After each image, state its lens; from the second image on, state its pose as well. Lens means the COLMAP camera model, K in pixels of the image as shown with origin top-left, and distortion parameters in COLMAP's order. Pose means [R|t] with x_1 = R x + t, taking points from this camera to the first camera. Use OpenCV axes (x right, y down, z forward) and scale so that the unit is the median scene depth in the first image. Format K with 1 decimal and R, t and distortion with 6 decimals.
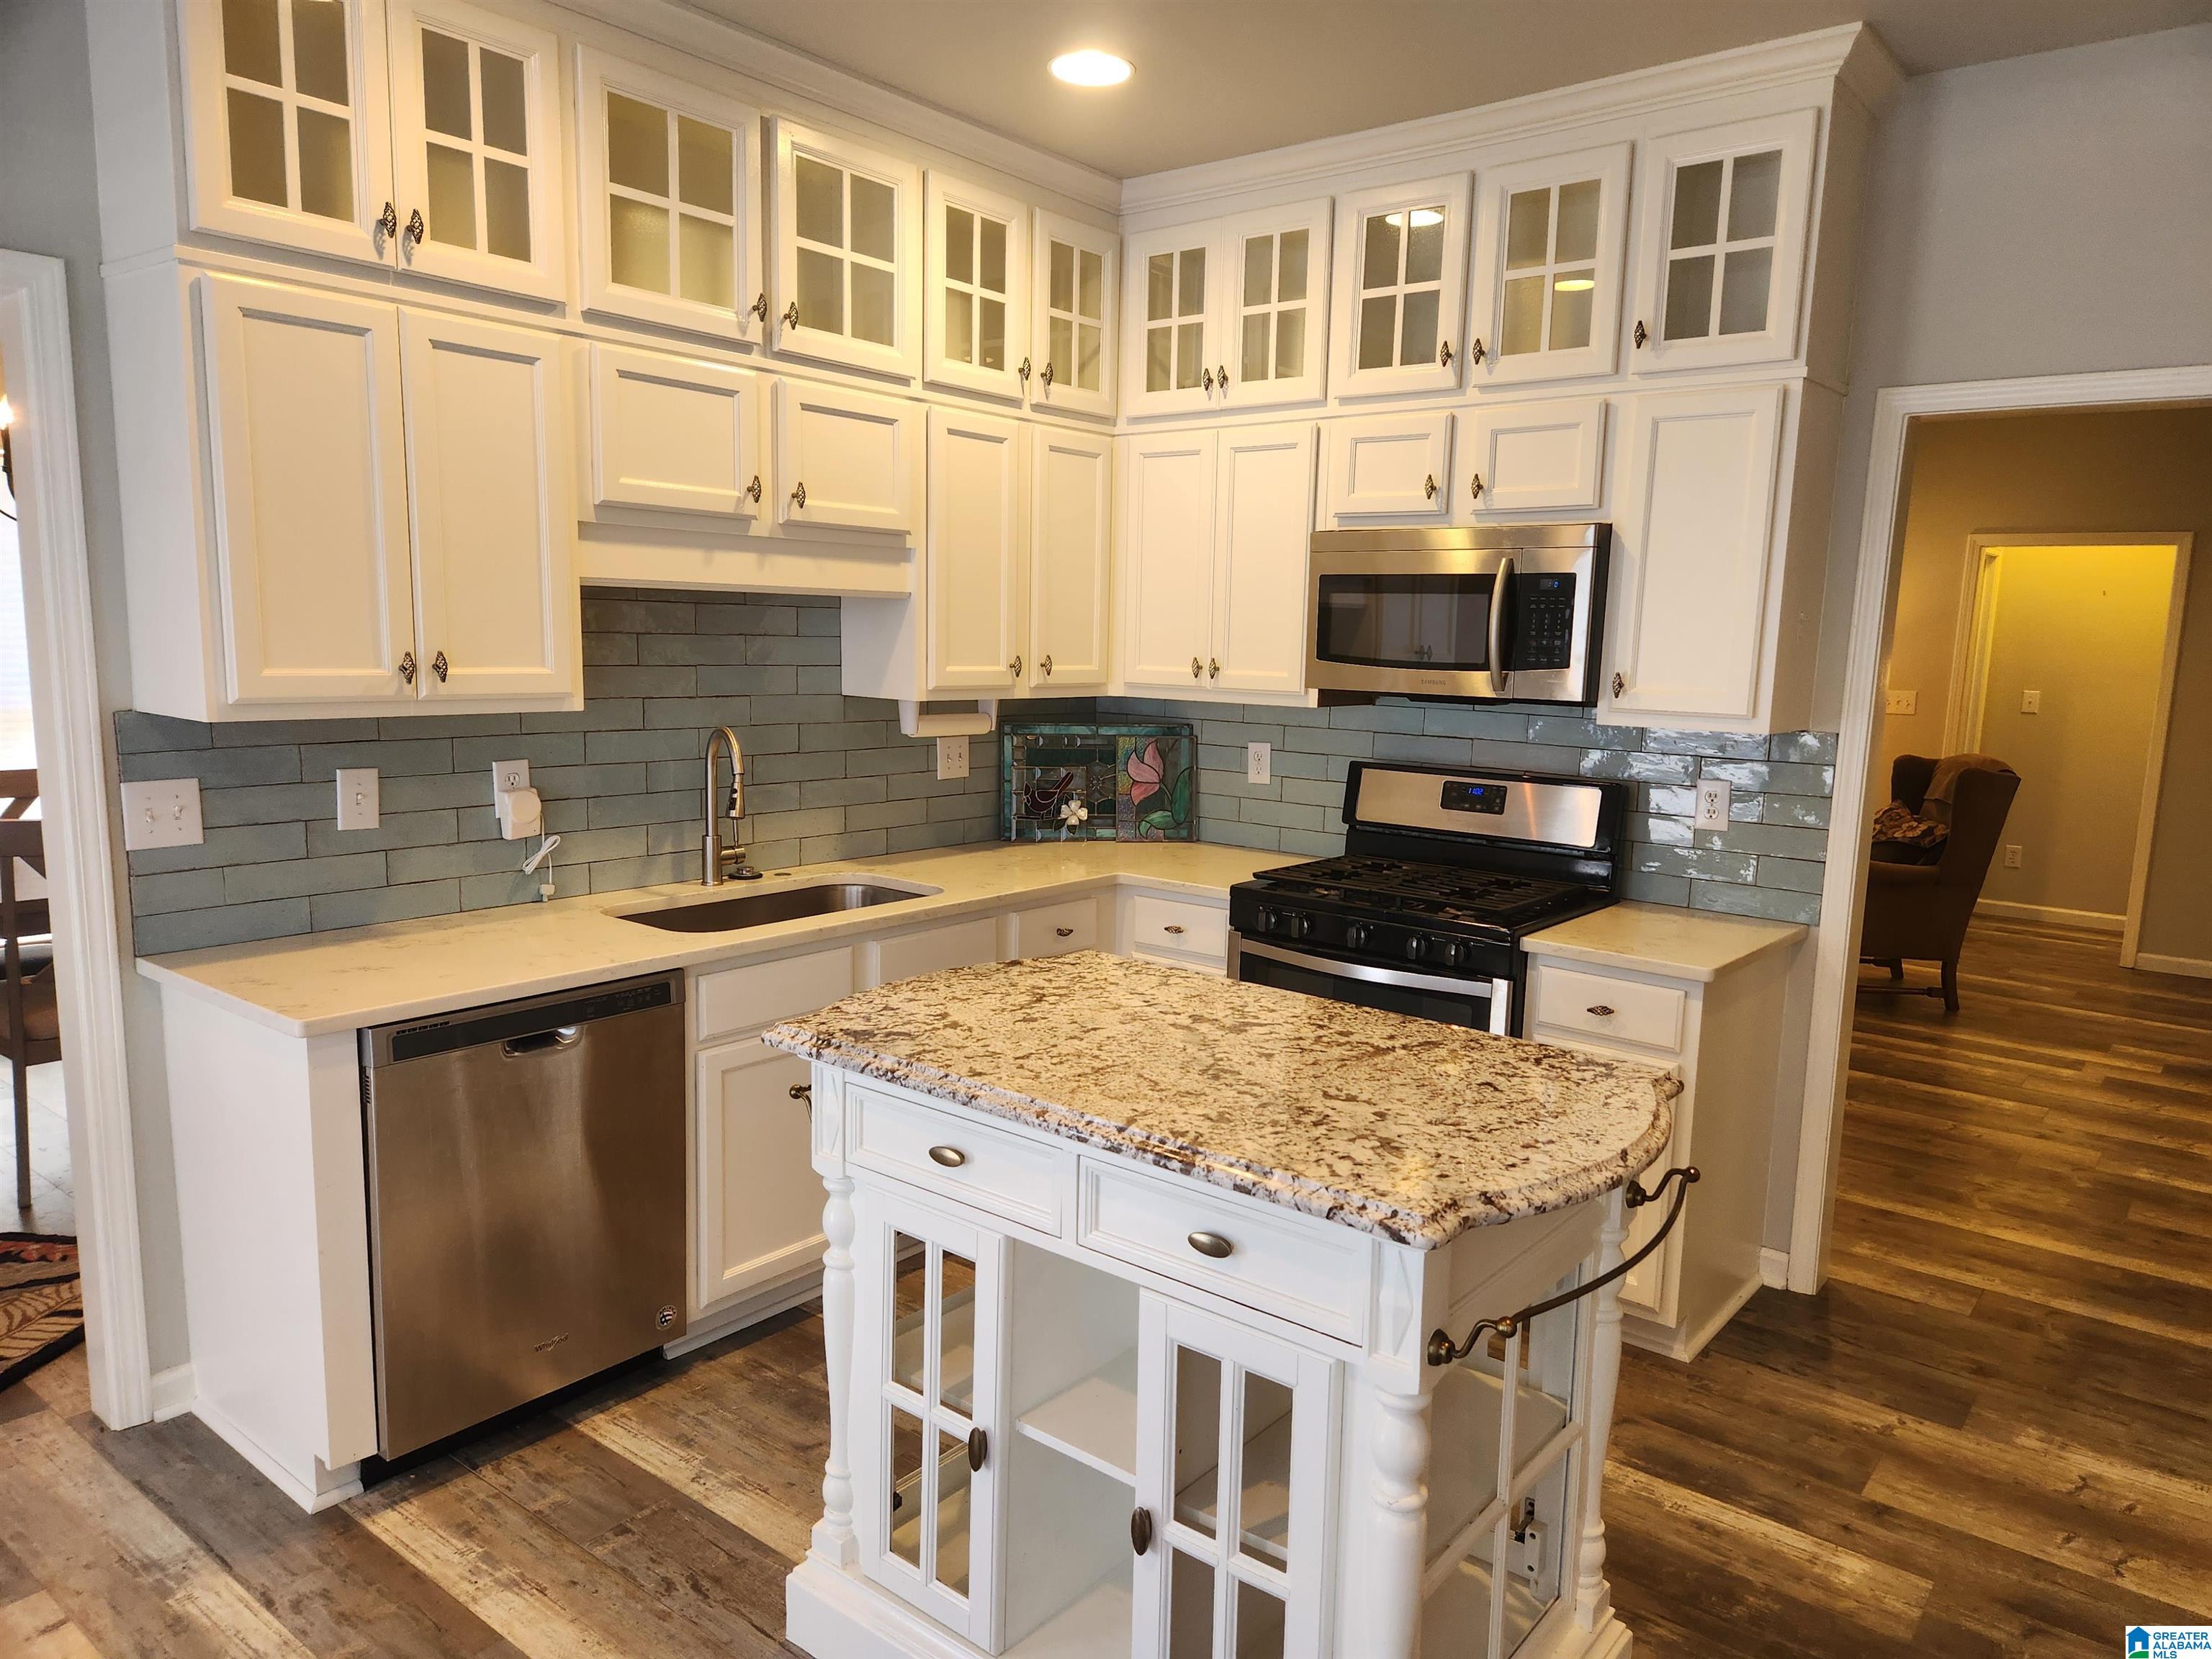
lens RADIAL K [[1478.4, 0, 1116.1], [0, 1478.4, 833.6], [0, 0, 1]] dist [0.080772, -0.078092]
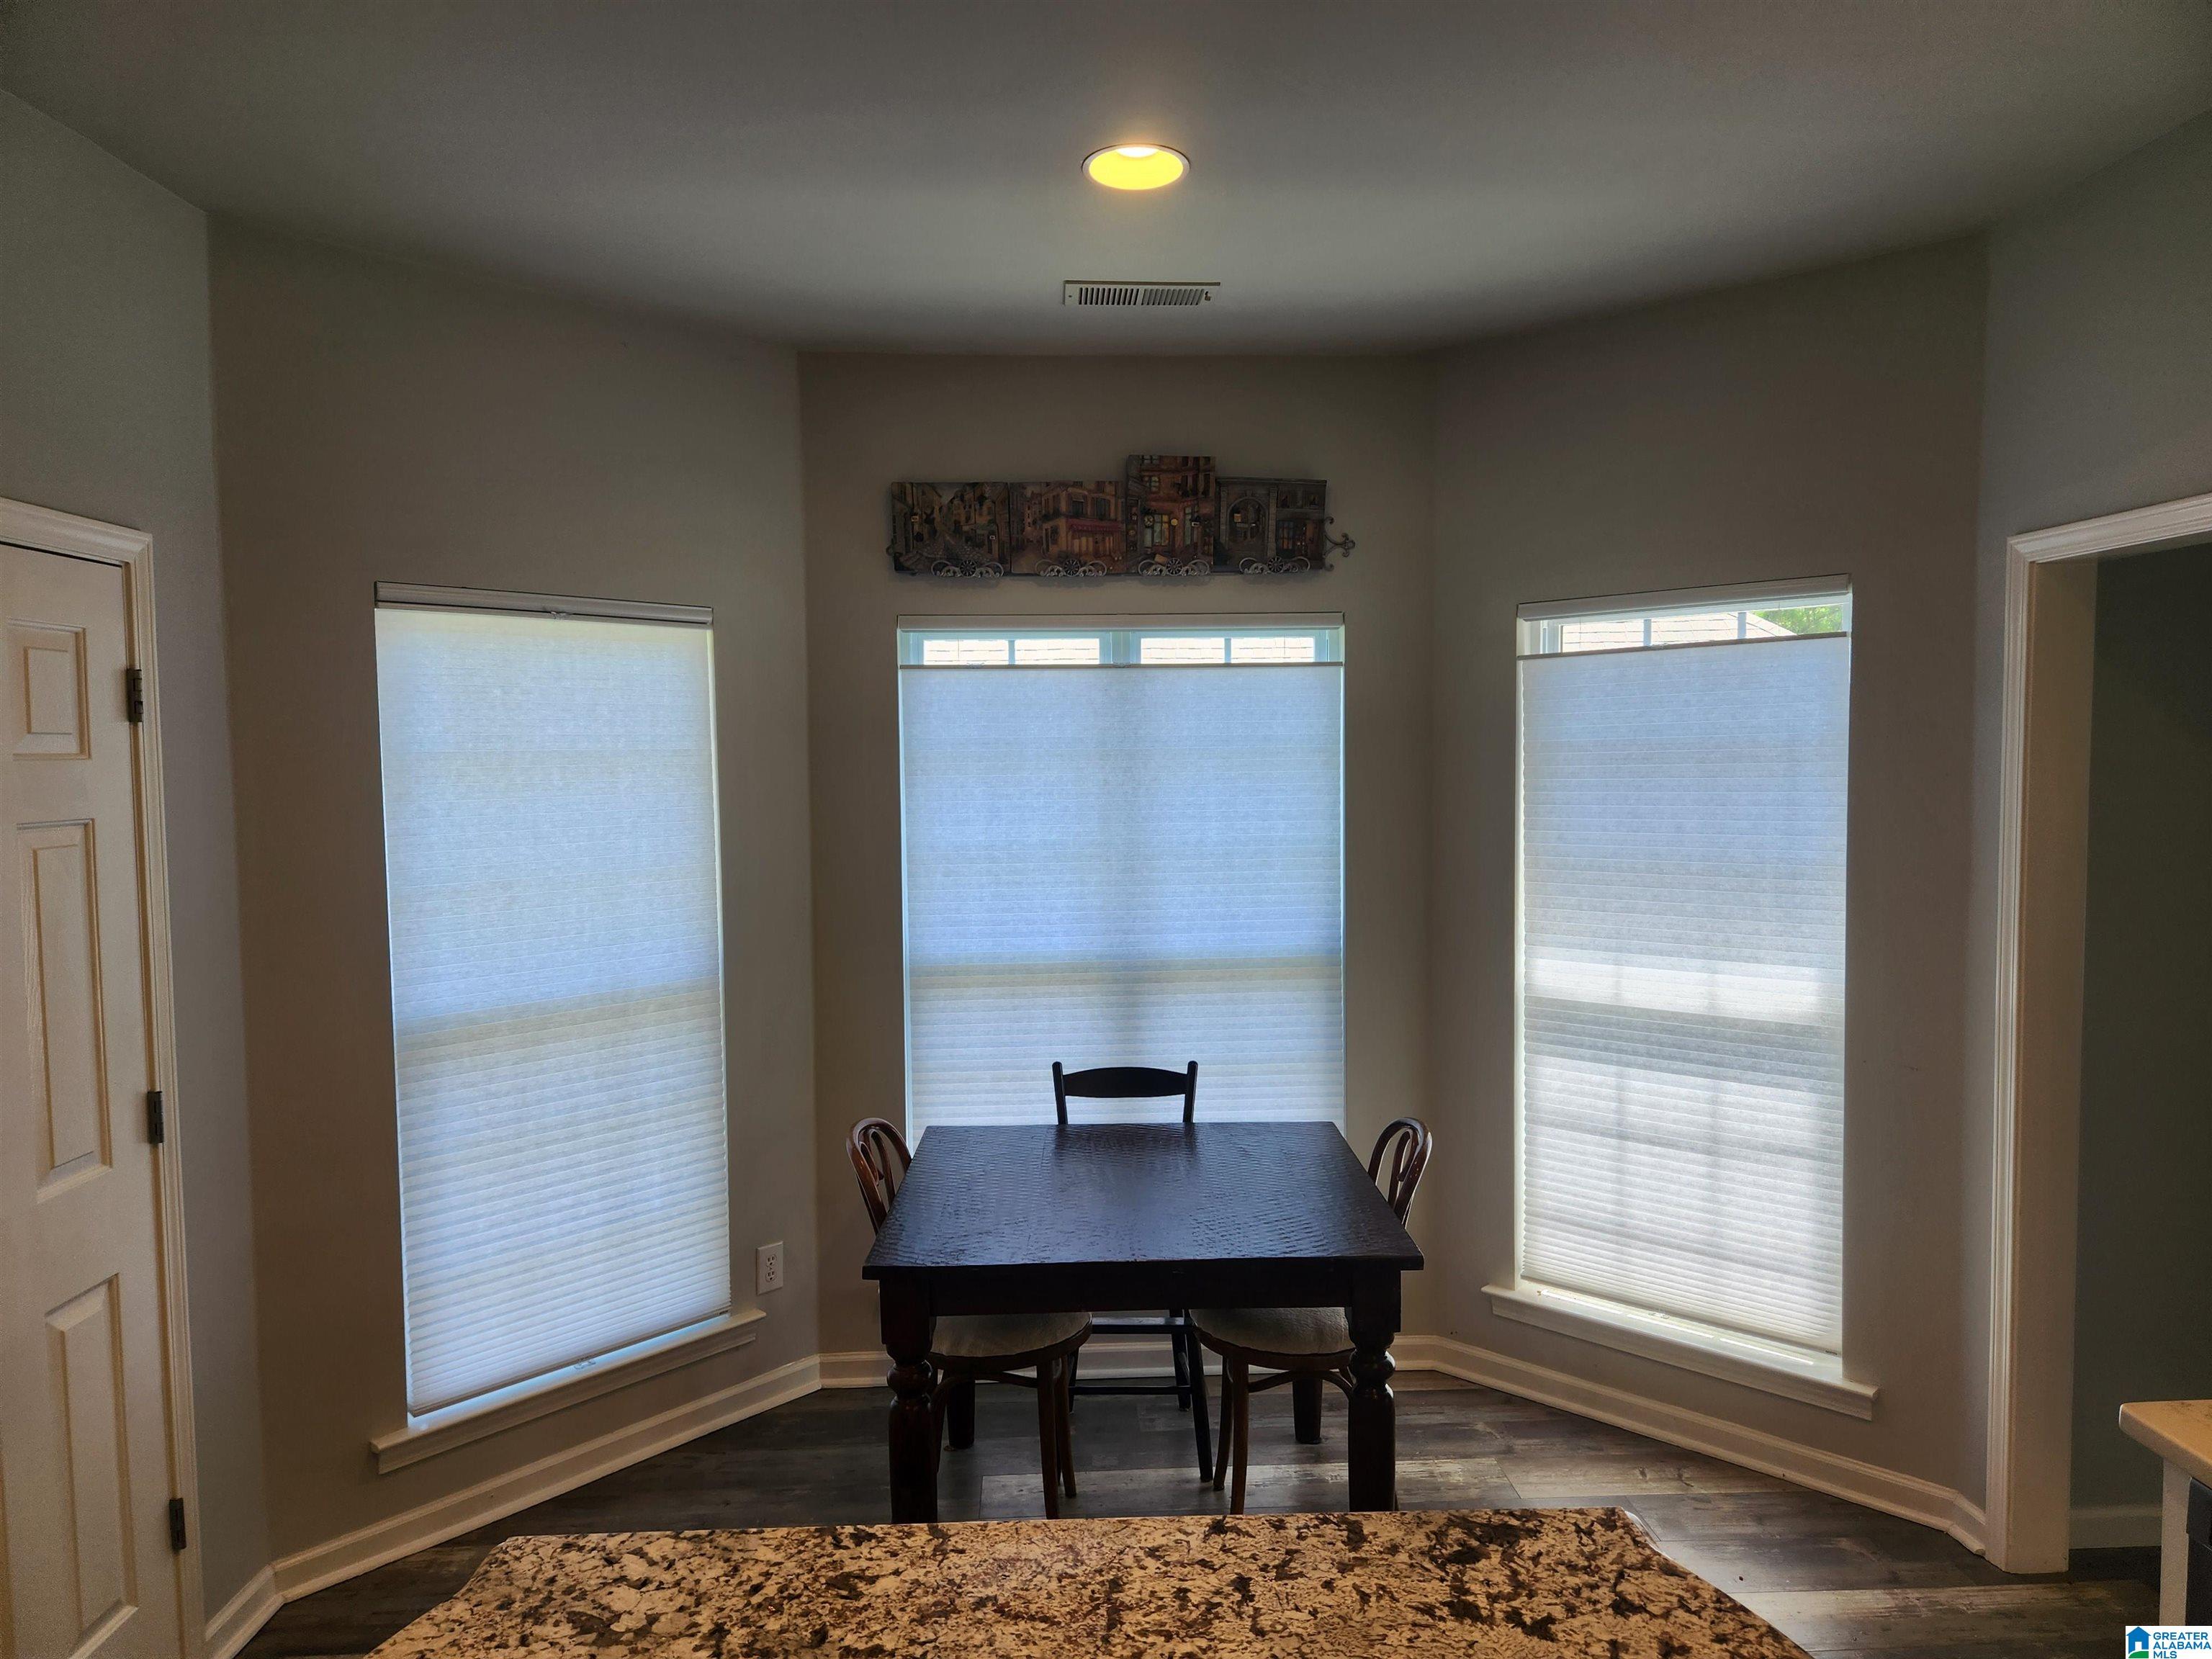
lens RADIAL K [[1478.4, 0, 1116.1], [0, 1478.4, 833.6], [0, 0, 1]] dist [0.080772, -0.078092]
pose [[-0.746870, 0.018414, -0.664715, 0.373773], [-0.100237, 0.985077, 0.139914, -0.235788], [0.657371, 0.171127, -0.733879, 1.286067]]
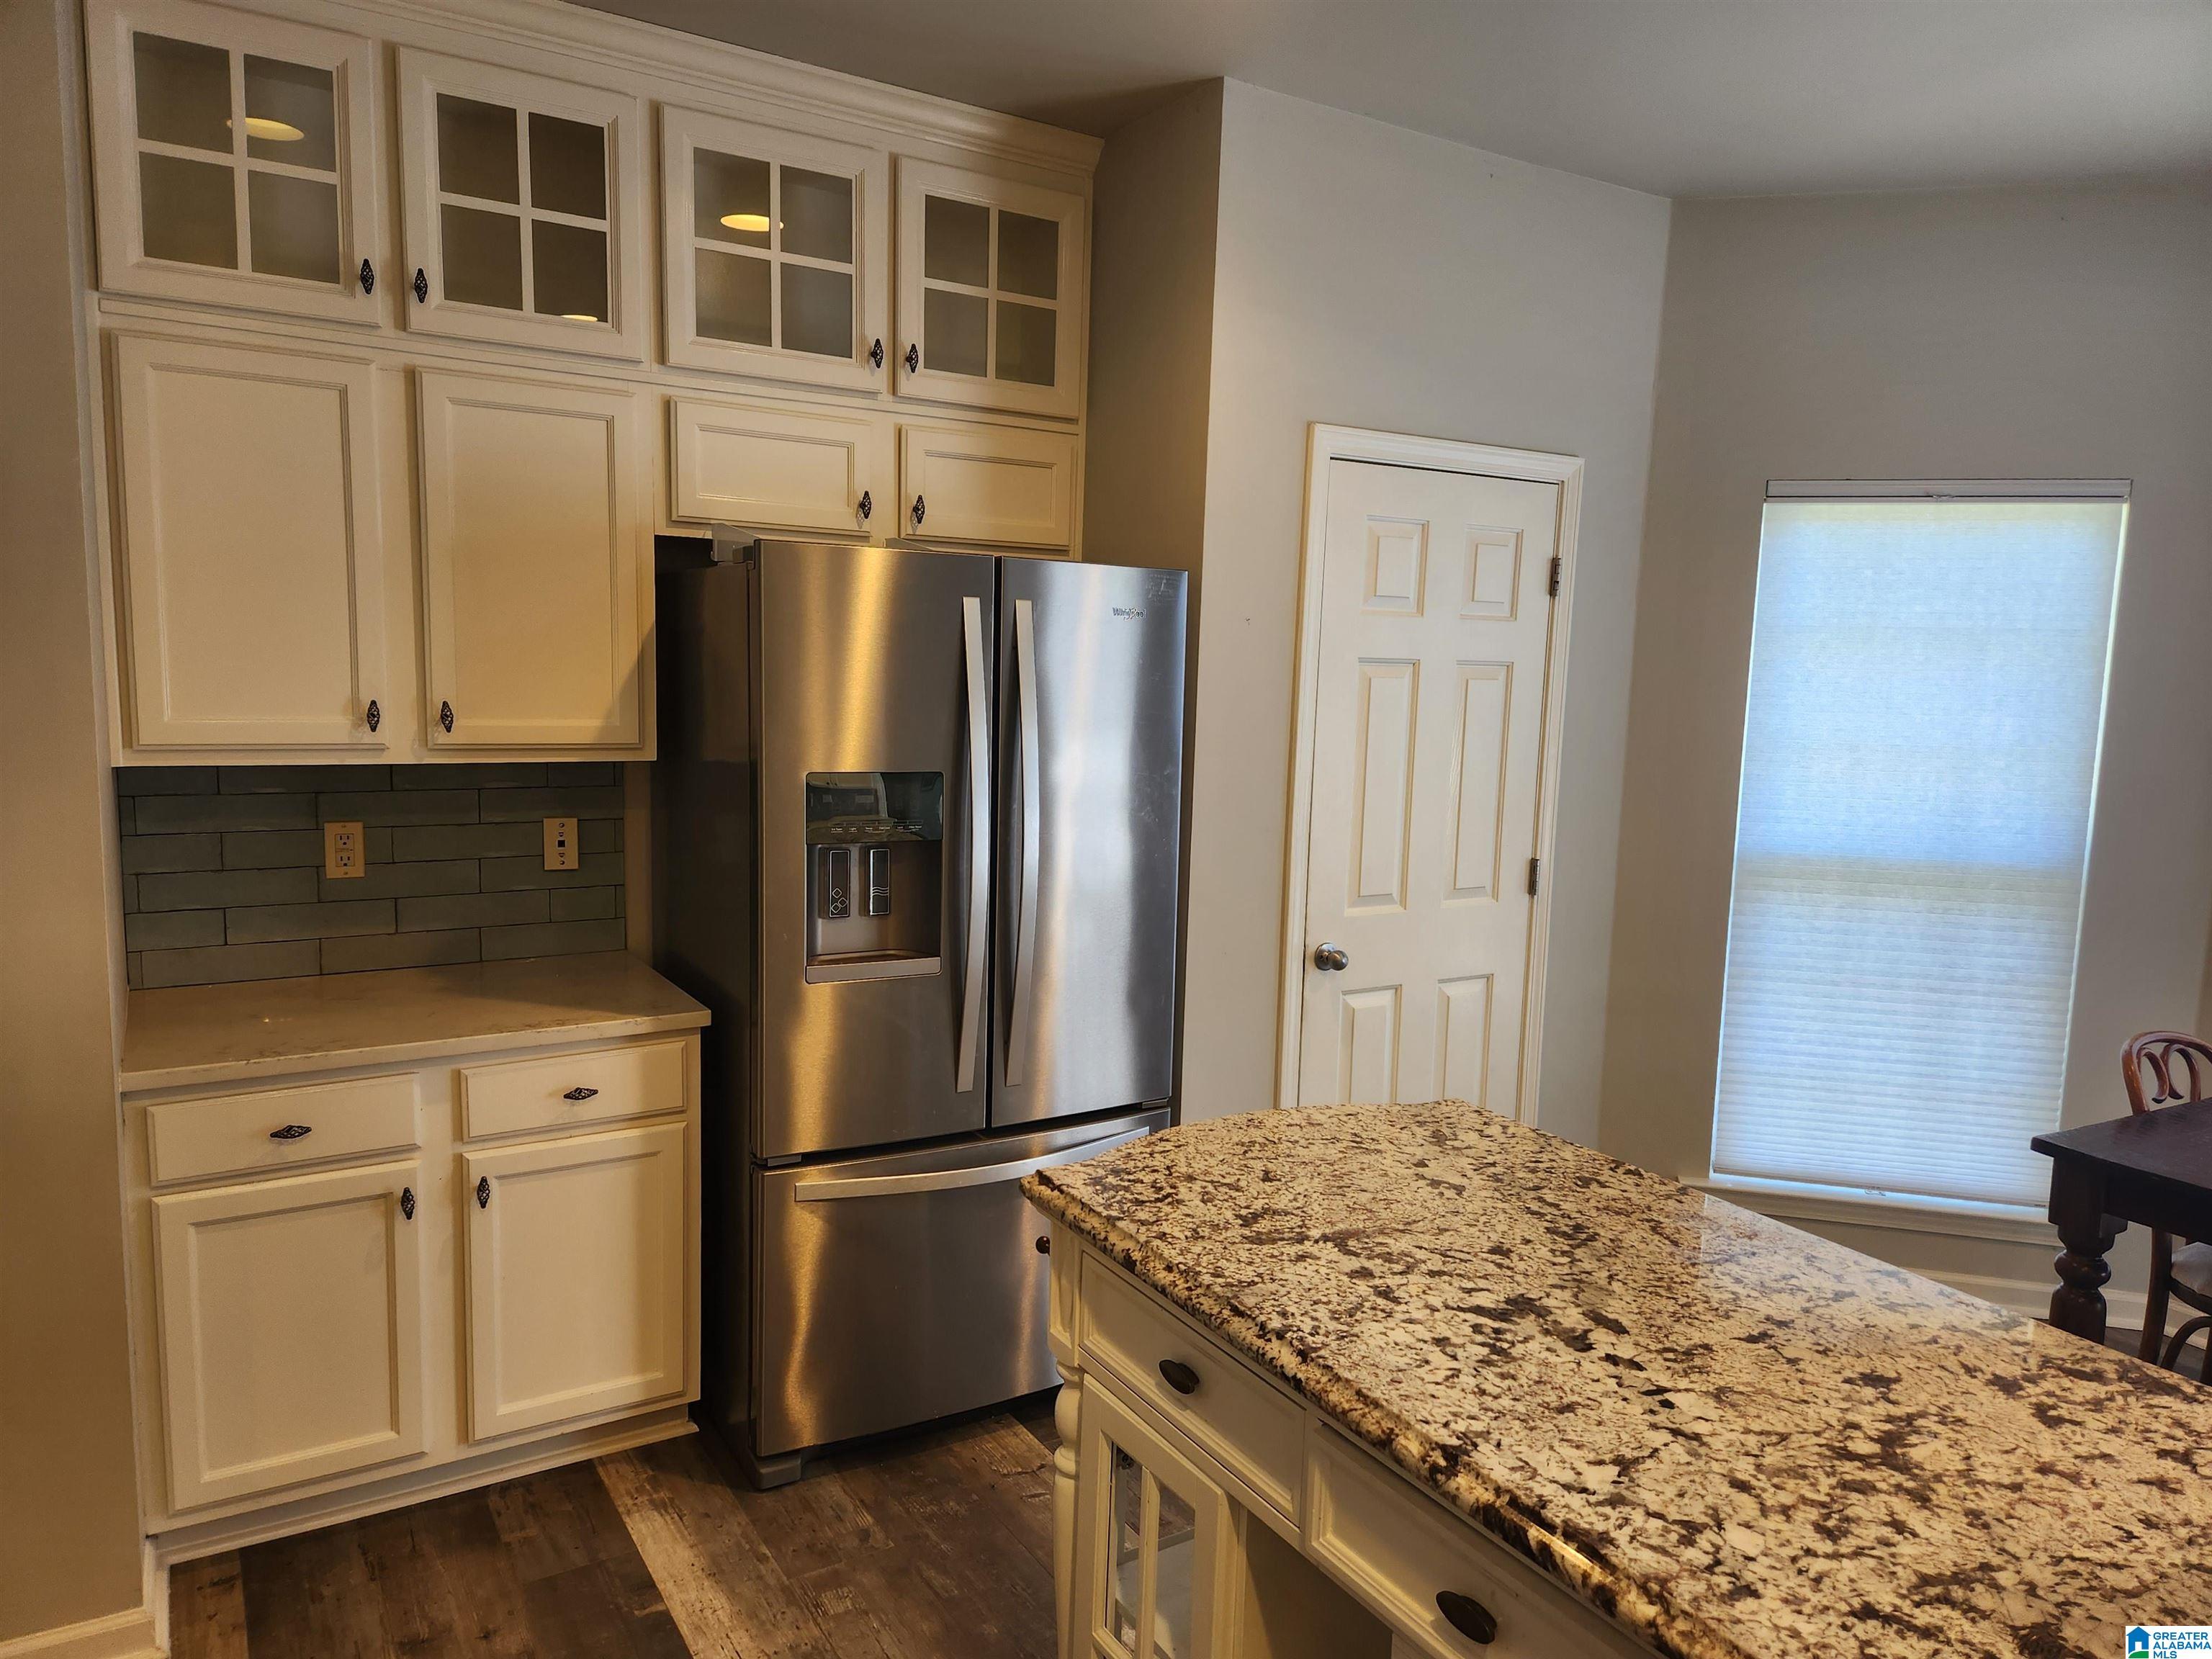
lens RADIAL K [[1478.4, 0, 1116.1], [0, 1478.4, 833.6], [0, 0, 1]] dist [0.080772, -0.078092]
pose [[-0.943832, -0.094180, 0.316720, 0.060488], [-0.009725, 0.966022, 0.258276, -0.246570], [-0.330283, 0.240689, -0.912678, 1.631096]]
